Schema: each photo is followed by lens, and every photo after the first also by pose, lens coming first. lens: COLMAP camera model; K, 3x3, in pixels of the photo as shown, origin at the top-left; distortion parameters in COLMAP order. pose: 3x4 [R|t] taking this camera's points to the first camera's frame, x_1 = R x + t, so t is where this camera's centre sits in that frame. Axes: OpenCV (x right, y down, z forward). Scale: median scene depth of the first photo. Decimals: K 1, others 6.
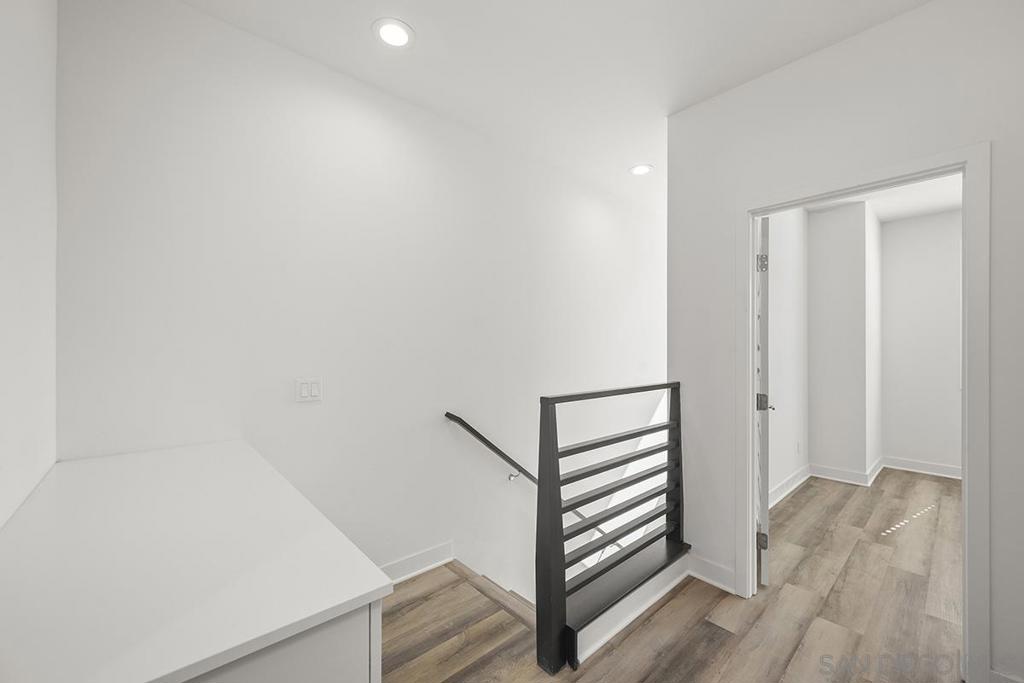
lens RADIAL K [[408.2, 0, 512.0], [0, 408.2, 341.5], [0, 0, 1]] dist [-0.000862, 0.000112]
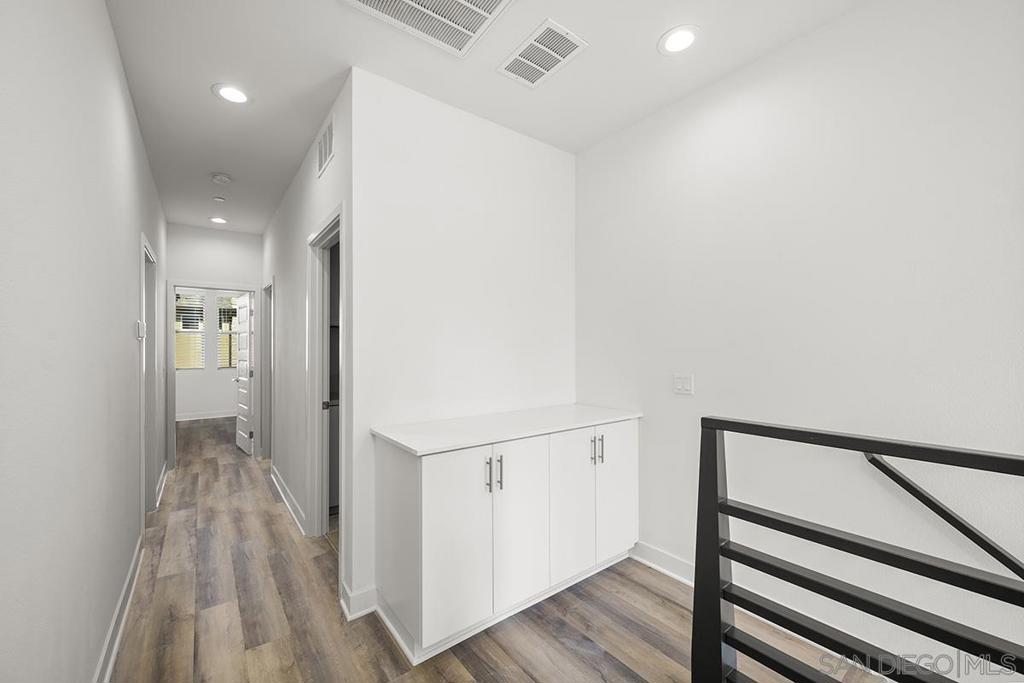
lens RADIAL K [[408.2, 0, 512.0], [0, 408.2, 341.5], [0, 0, 1]] dist [-0.000862, 0.000112]
pose [[-0.075535, -0.016884, -0.997000, 0.708586], [0.018171, 0.999667, -0.018306, 0.011143], [0.996978, -0.019499, -0.075203, 0.624457]]
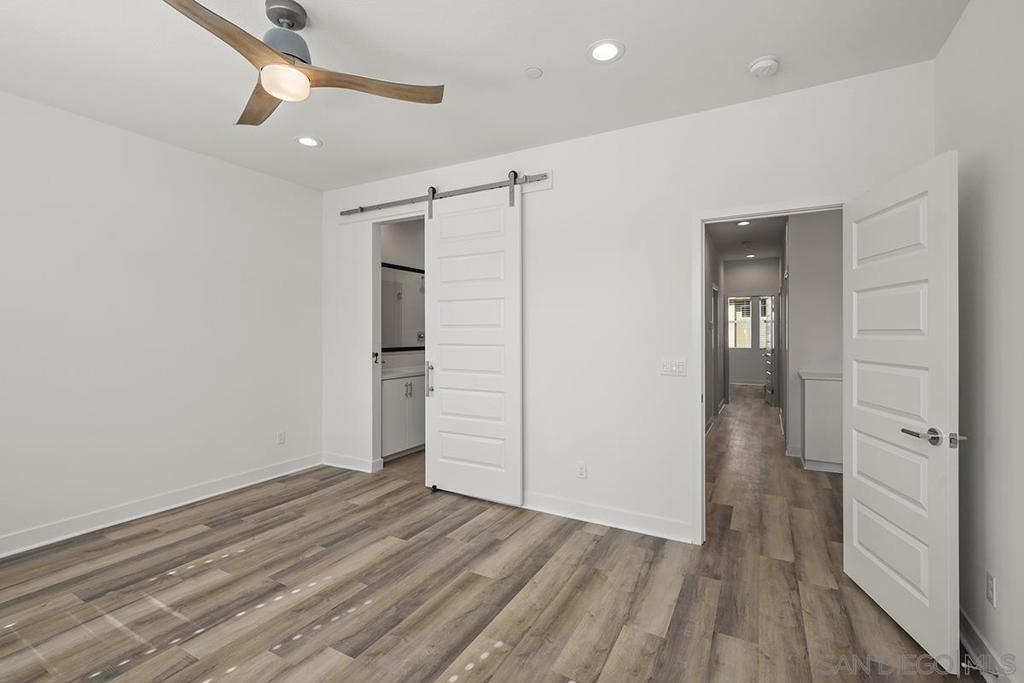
lens RADIAL K [[457.0, 0, 511.7], [0, 457.0, 338.3], [0, 0, 1]] dist [-0.000124, -0.000087]
pose [[-0.943937, 0.000118, -0.330126, 1.998884], [0.002717, 0.999969, -0.007410, 0.035909], [0.330115, -0.007892, -0.943908, 2.028492]]
